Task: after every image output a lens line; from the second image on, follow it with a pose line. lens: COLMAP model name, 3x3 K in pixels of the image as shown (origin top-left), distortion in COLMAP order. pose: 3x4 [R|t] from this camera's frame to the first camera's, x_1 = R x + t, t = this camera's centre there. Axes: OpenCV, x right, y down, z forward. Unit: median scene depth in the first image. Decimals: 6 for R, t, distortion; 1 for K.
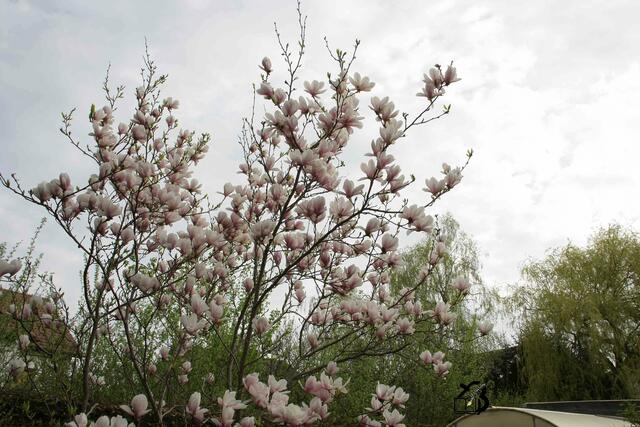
lens RADIAL K [[506.4, 0, 320.0], [0, 506.4, 213.5], [0, 0, 1]] dist [-0.115169, 0.002302]
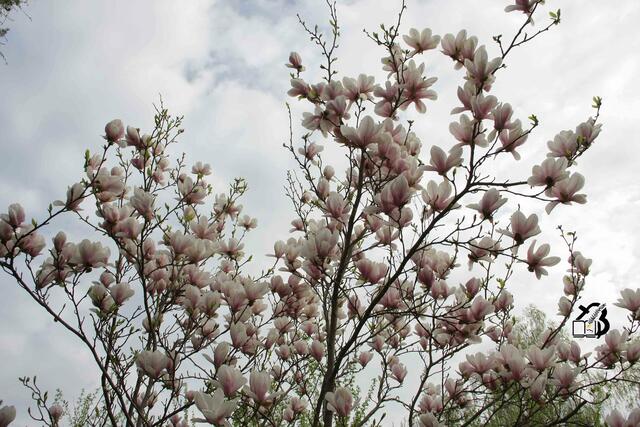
lens RADIAL K [[506.4, 0, 320.0], [0, 506.4, 213.5], [0, 0, 1]] dist [-0.115169, 0.002302]
pose [[0.973080, -0.197455, -0.118854, -0.024929], [0.164892, 0.956785, -0.239528, 0.125305], [0.161014, 0.213482, 0.963587, 0.322234]]
